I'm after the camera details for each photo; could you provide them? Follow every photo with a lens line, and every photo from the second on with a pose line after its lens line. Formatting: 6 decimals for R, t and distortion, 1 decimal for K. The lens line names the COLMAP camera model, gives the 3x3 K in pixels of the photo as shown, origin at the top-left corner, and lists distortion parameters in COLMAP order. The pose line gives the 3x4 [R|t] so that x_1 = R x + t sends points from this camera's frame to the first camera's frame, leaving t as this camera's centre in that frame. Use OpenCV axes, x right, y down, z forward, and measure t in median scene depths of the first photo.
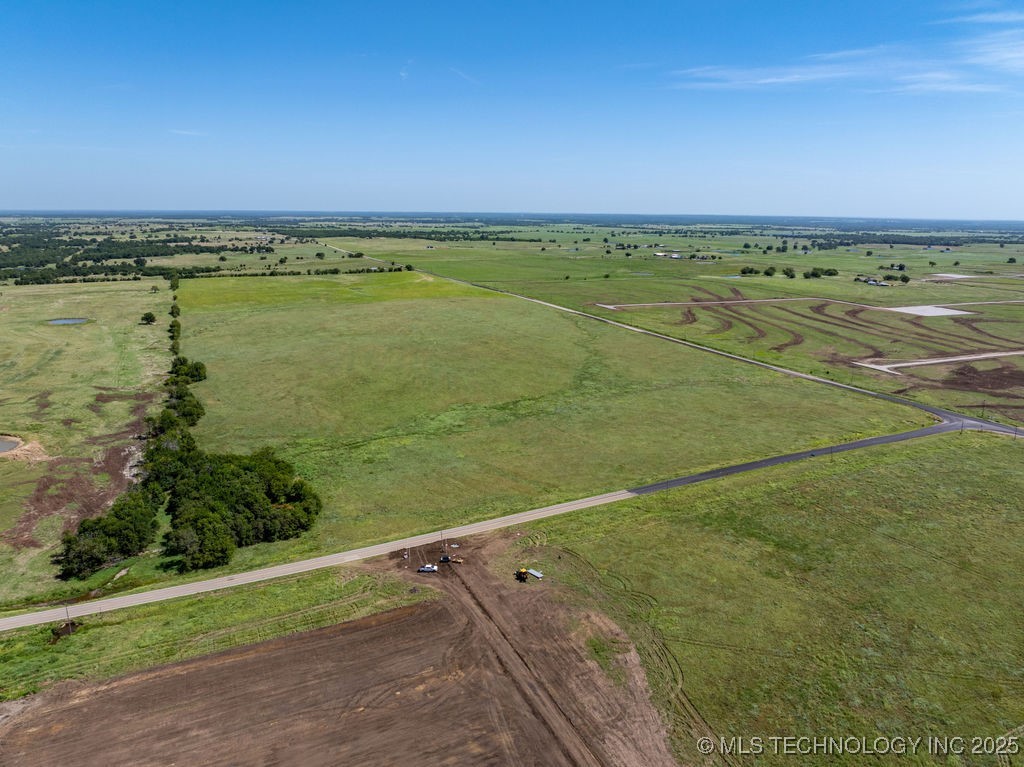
lens RADIAL K [[718.8, 0, 521.3], [0, 718.8, 384.0], [0, 0, 1]] dist [-0.037753, -0.001019]
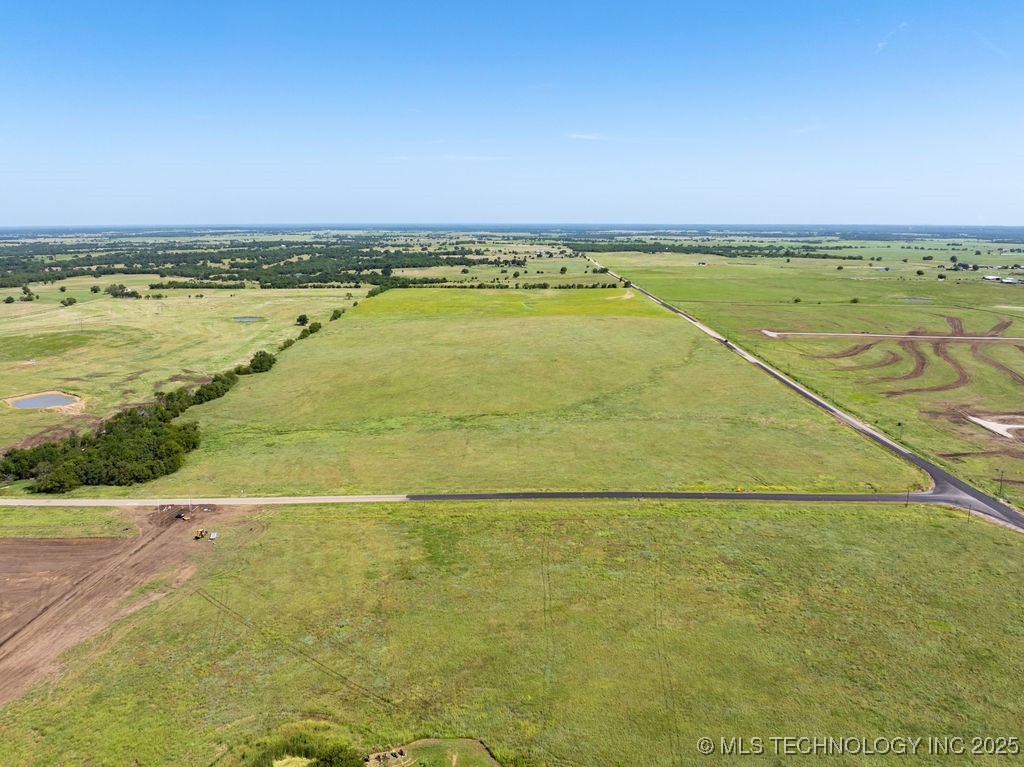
lens RADIAL K [[823.8, 0, 512.0], [0, 823.8, 383.5], [0, 0, 1]] dist [-0.034156, -0.002508]
pose [[0.882952, 0.078759, -0.462809, 0.680424], [-0.099428, 0.994836, -0.020392, 0.000257], [0.458813, 0.064021, 0.886223, 0.025596]]
